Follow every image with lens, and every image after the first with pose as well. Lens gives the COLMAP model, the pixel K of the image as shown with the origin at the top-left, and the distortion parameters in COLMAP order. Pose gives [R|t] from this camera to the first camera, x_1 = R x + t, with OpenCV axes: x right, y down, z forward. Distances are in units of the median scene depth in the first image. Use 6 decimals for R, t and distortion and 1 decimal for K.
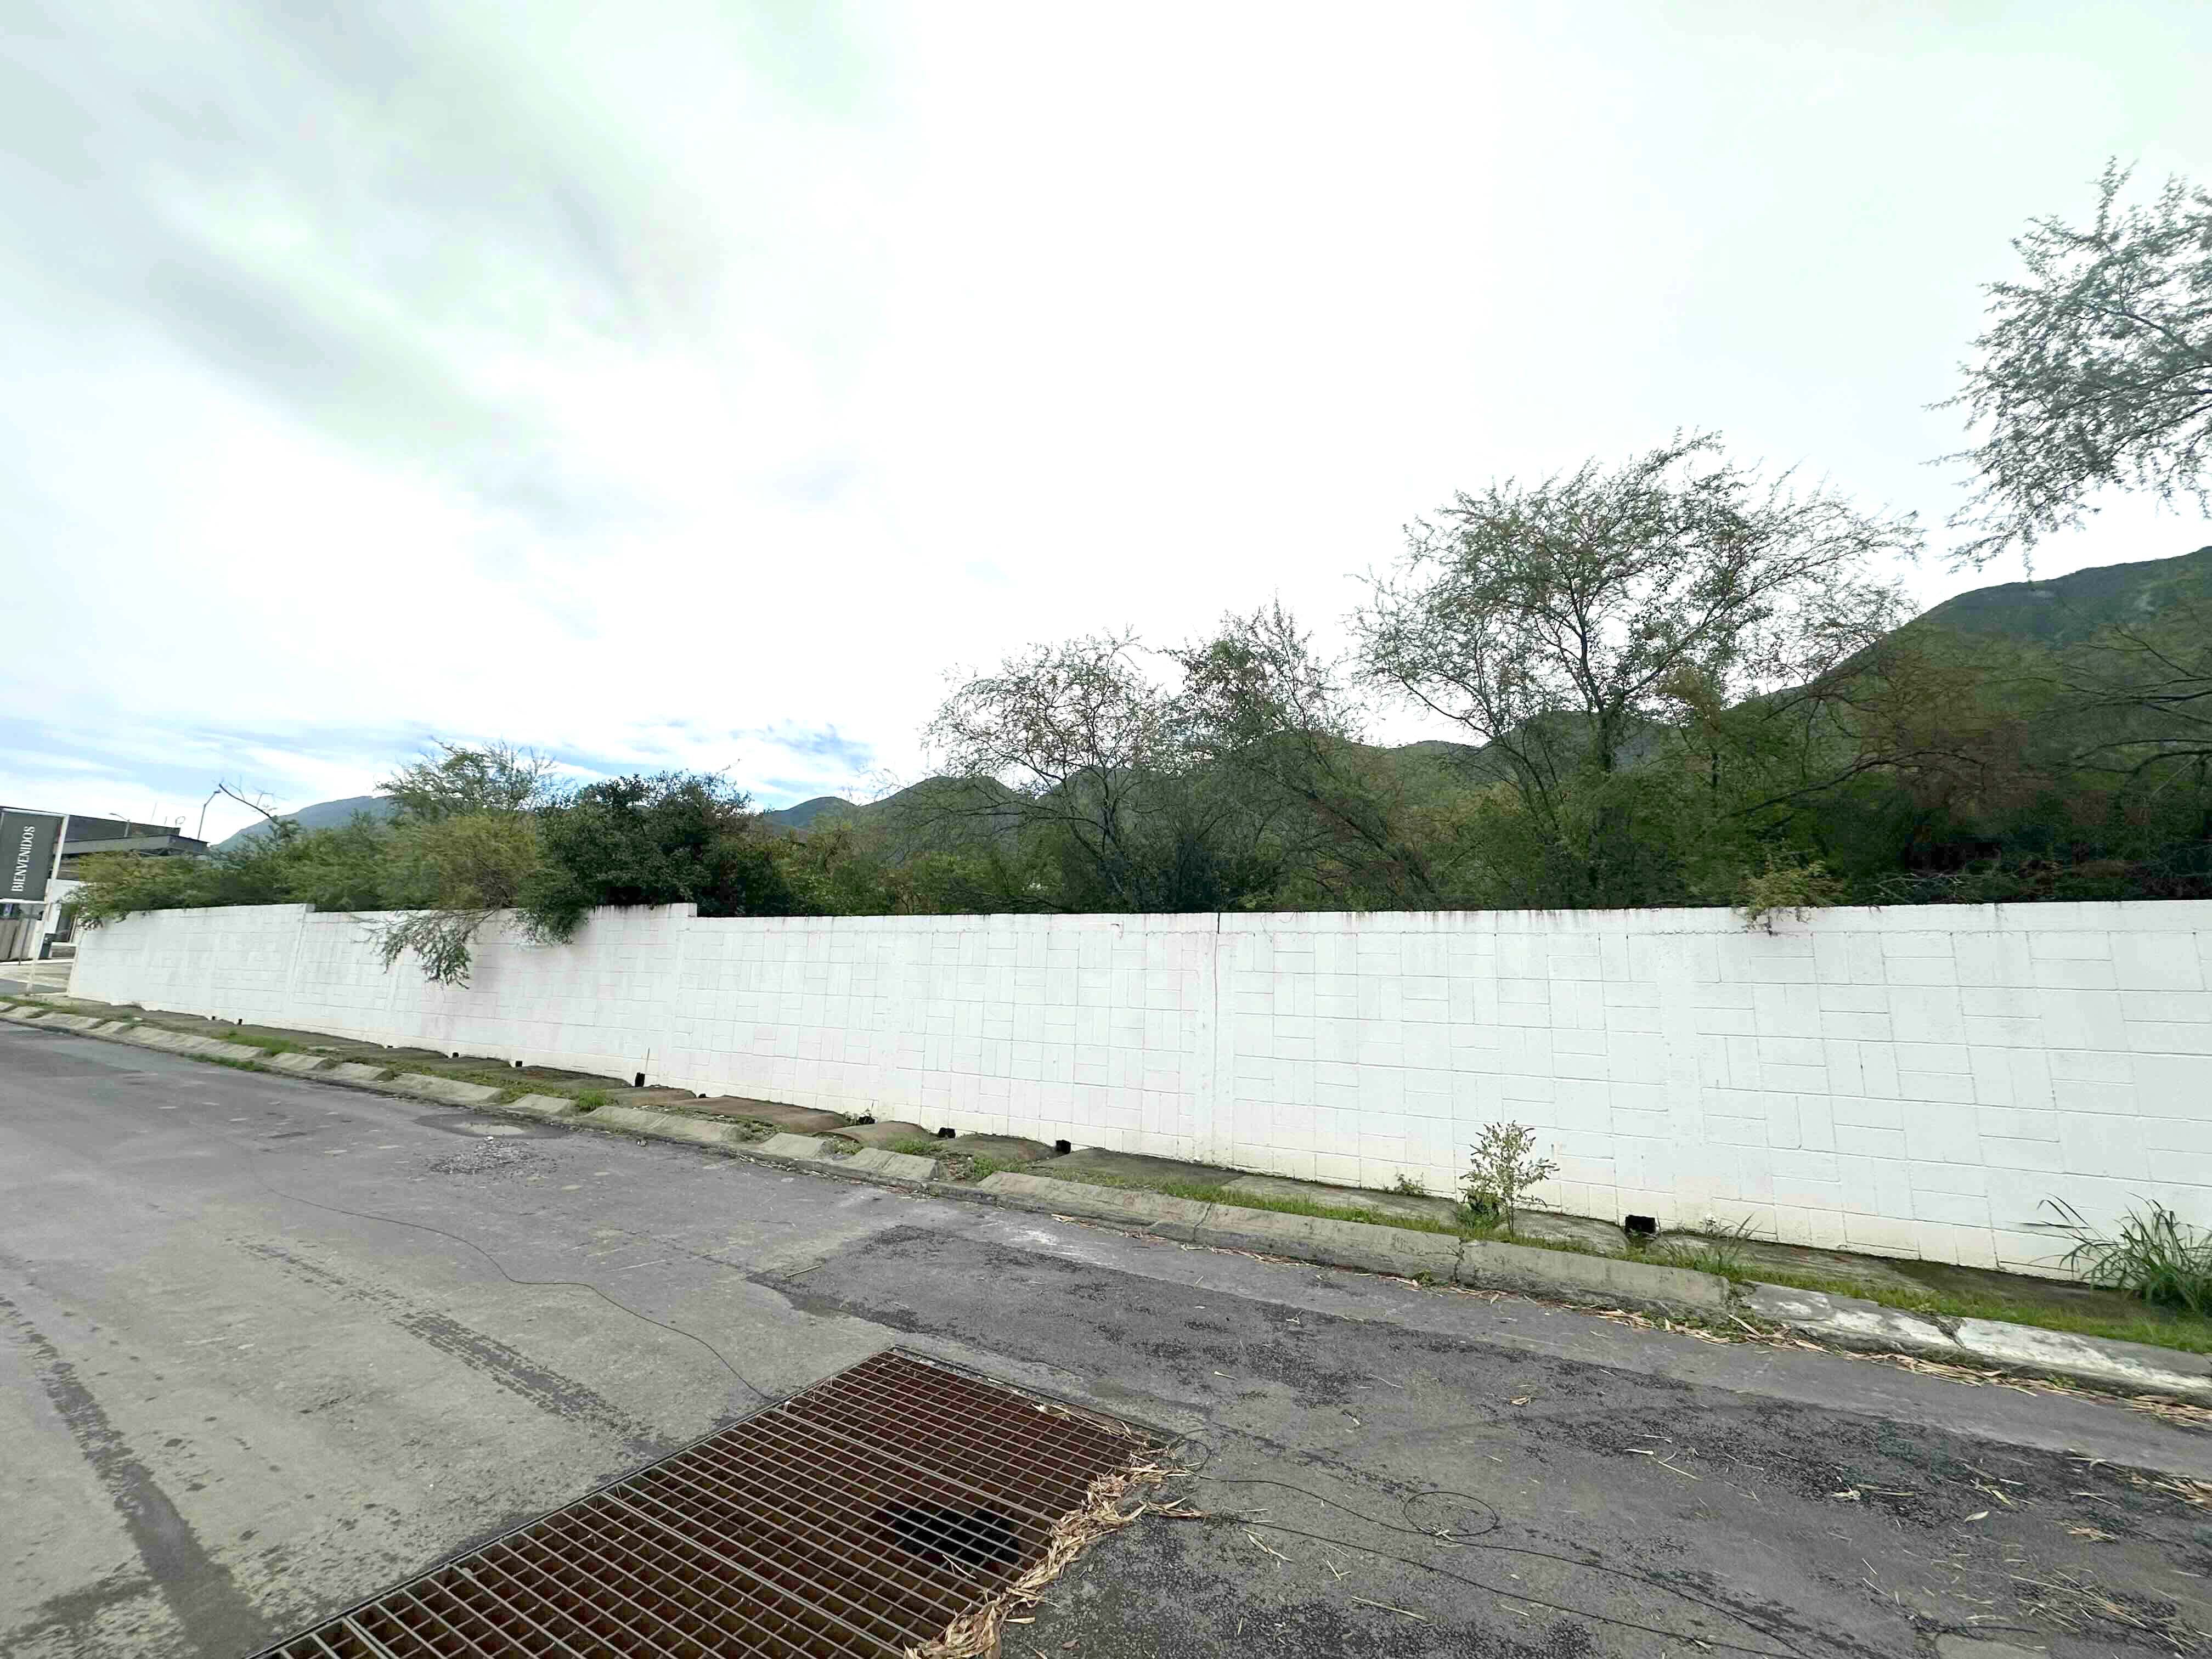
lens RADIAL K [[879.5, 0, 1106.0], [0, 879.5, 829.5], [0, 0, 1]] dist [0.000492, 0.000305]
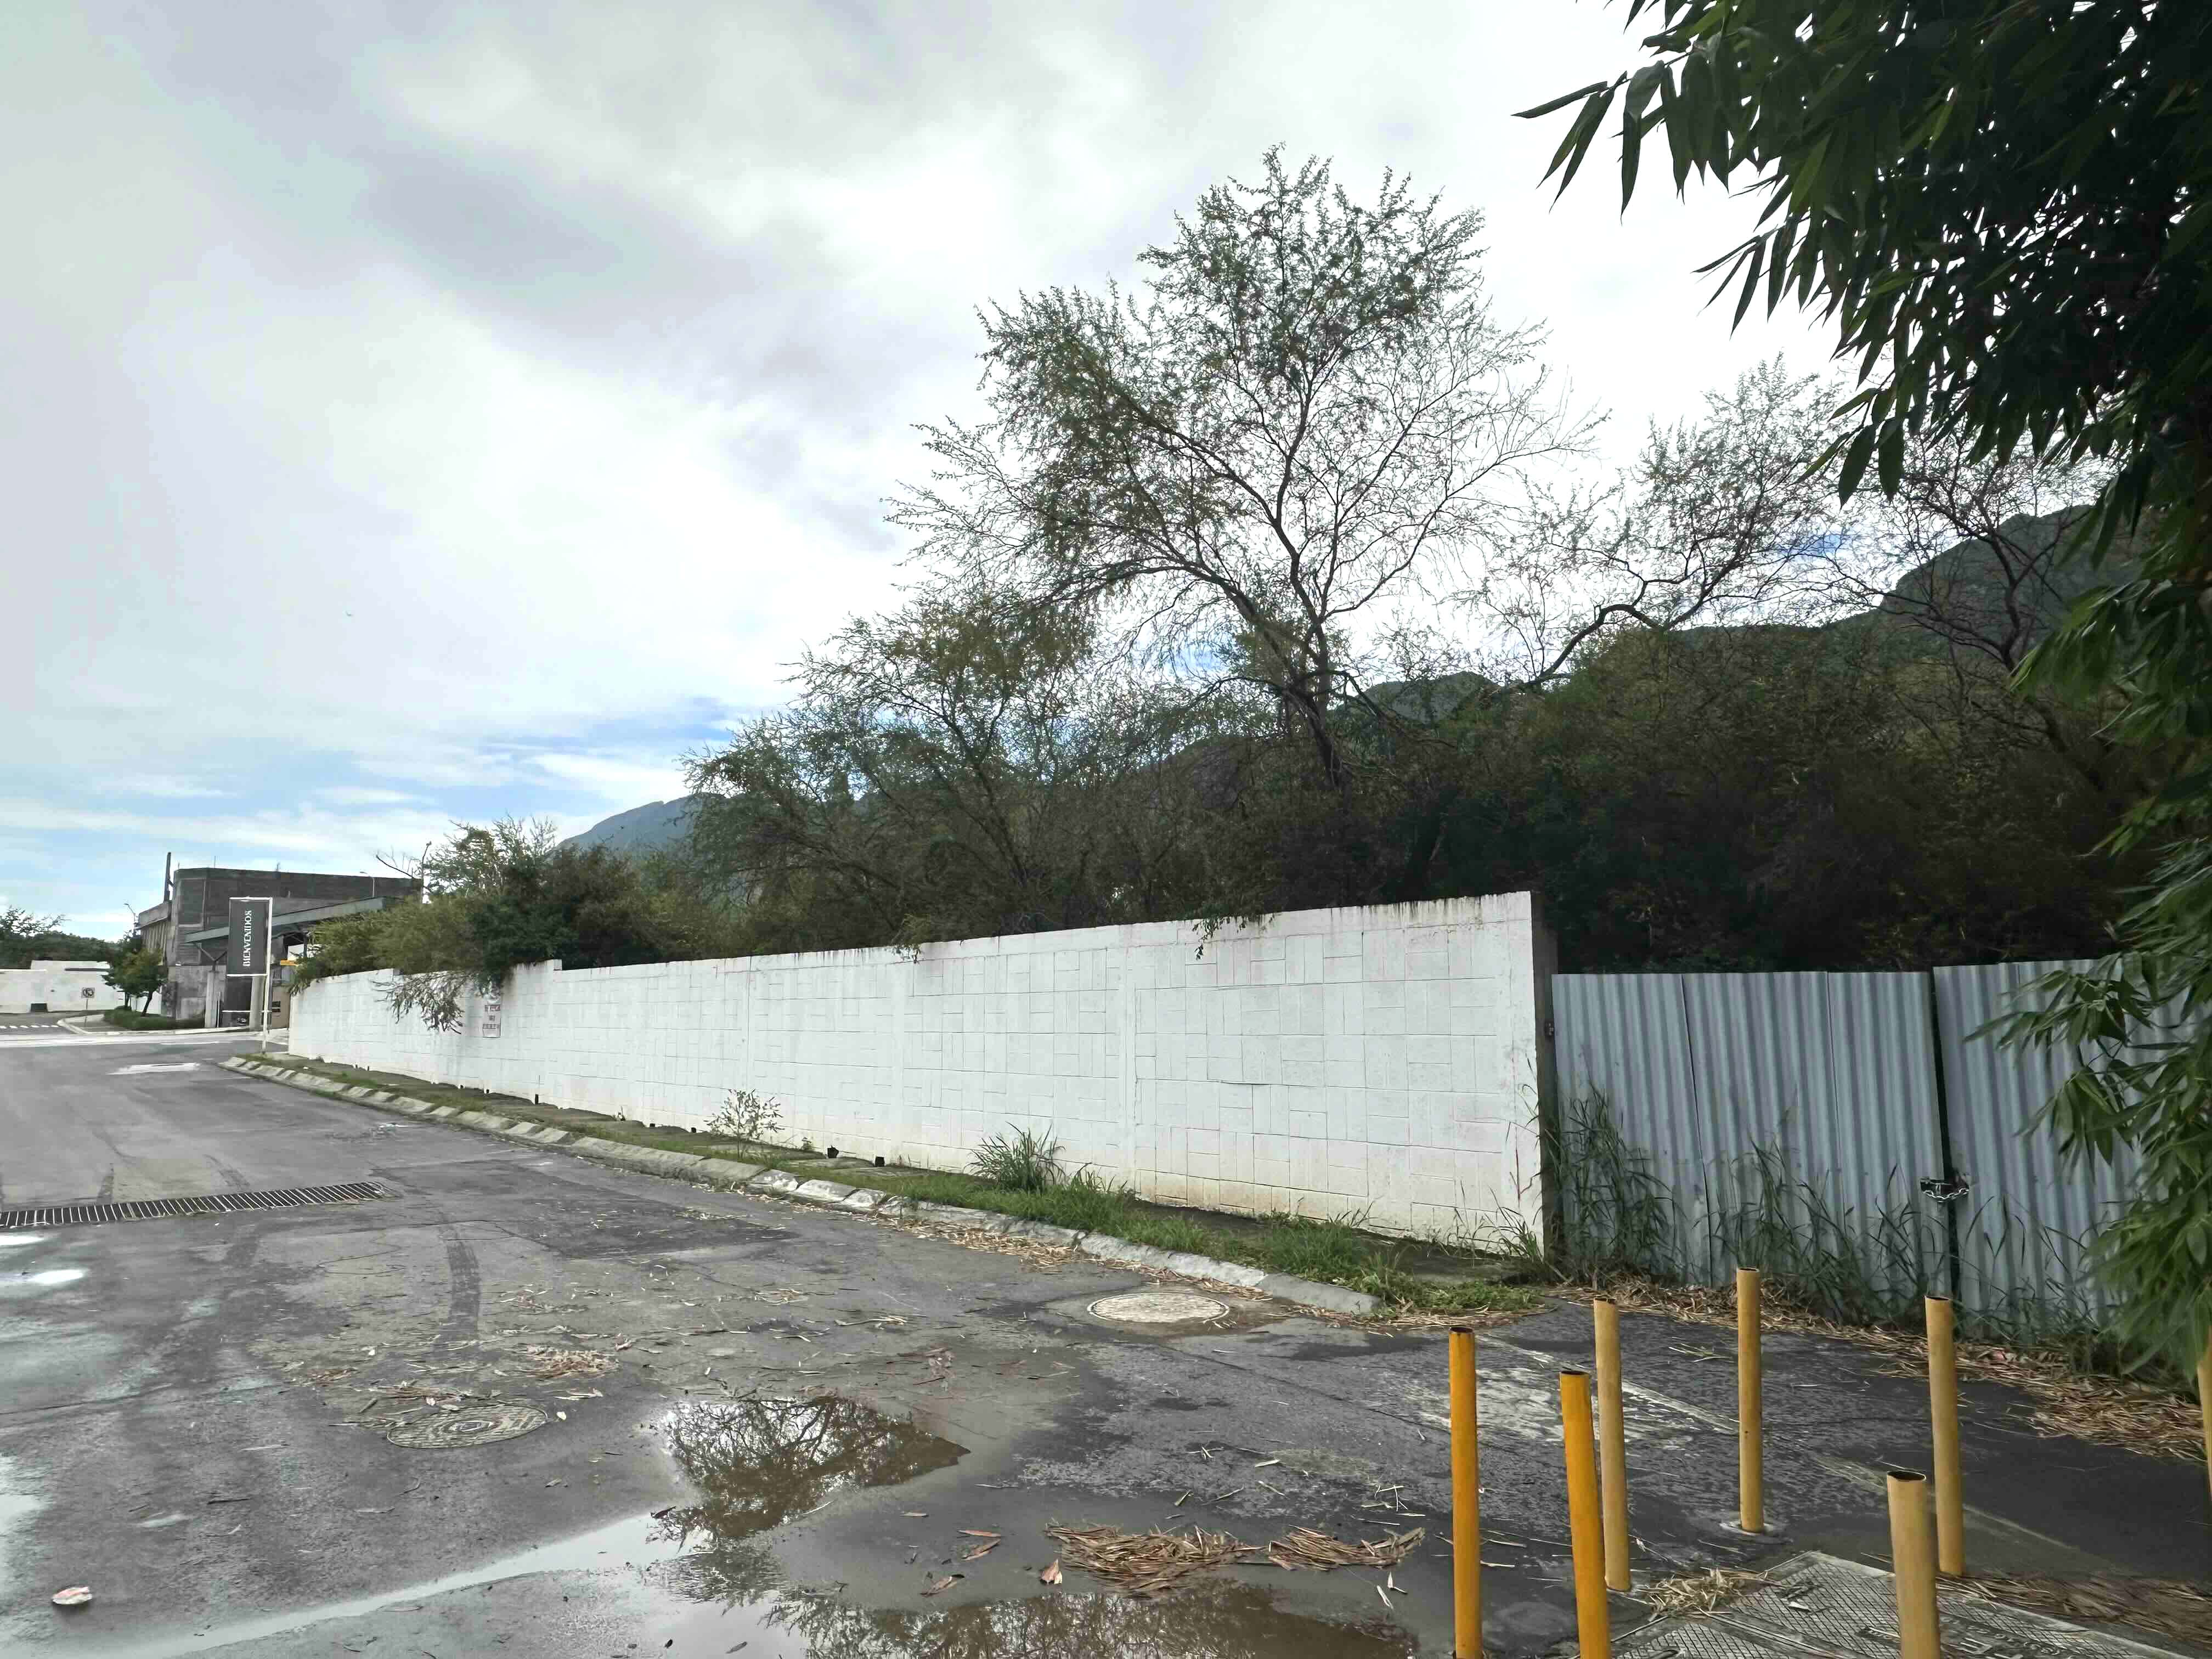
lens RADIAL K [[1415.1, 0, 1106.0], [0, 1415.1, 829.5], [0, 0, 1]] dist [0.005161, 0.000616]
pose [[0.917620, -0.088073, -0.387578, 0.942827], [0.104954, 0.994221, 0.022559, -0.057138], [0.383352, -0.061378, 0.921561, -0.492302]]
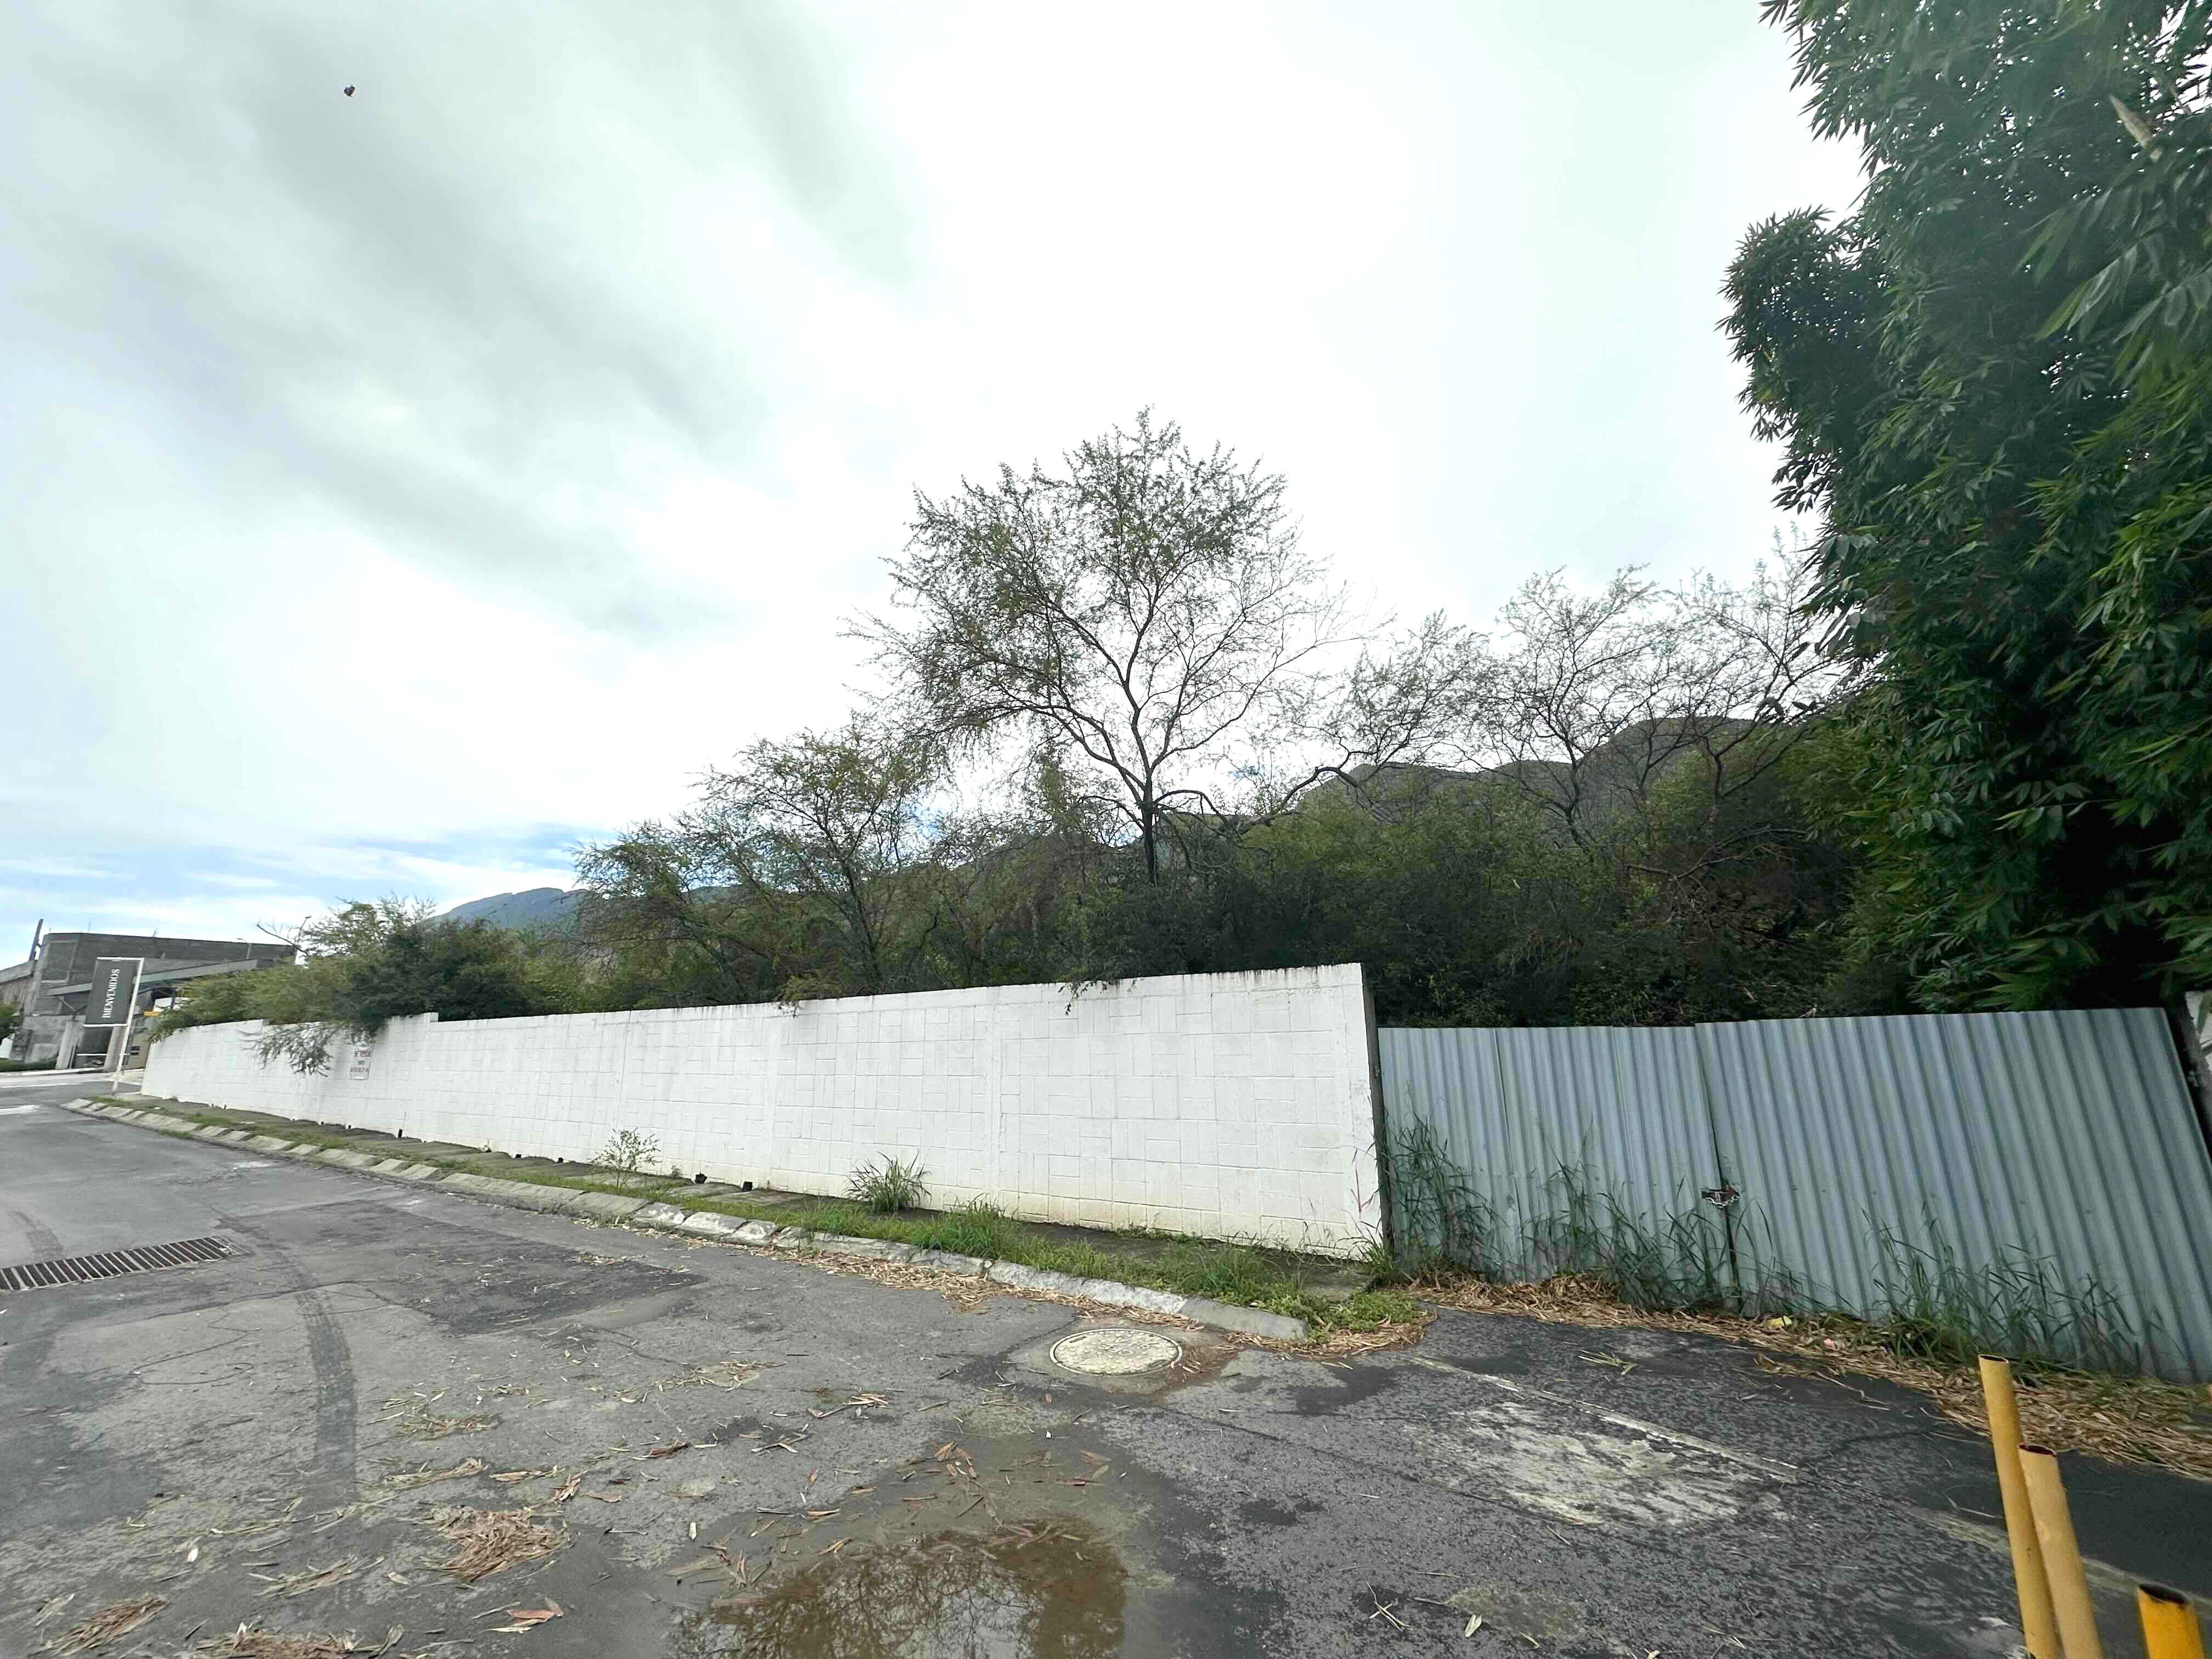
lens RADIAL K [[879.5, 0, 1106.0], [0, 879.5, 829.5], [0, 0, 1]] dist [0.000492, 0.000305]
pose [[0.992110, -0.075491, -0.100092, 0.755365], [0.069787, 0.995797, -0.059321, -0.051793], [0.104150, 0.051868, 0.993208, -0.344721]]
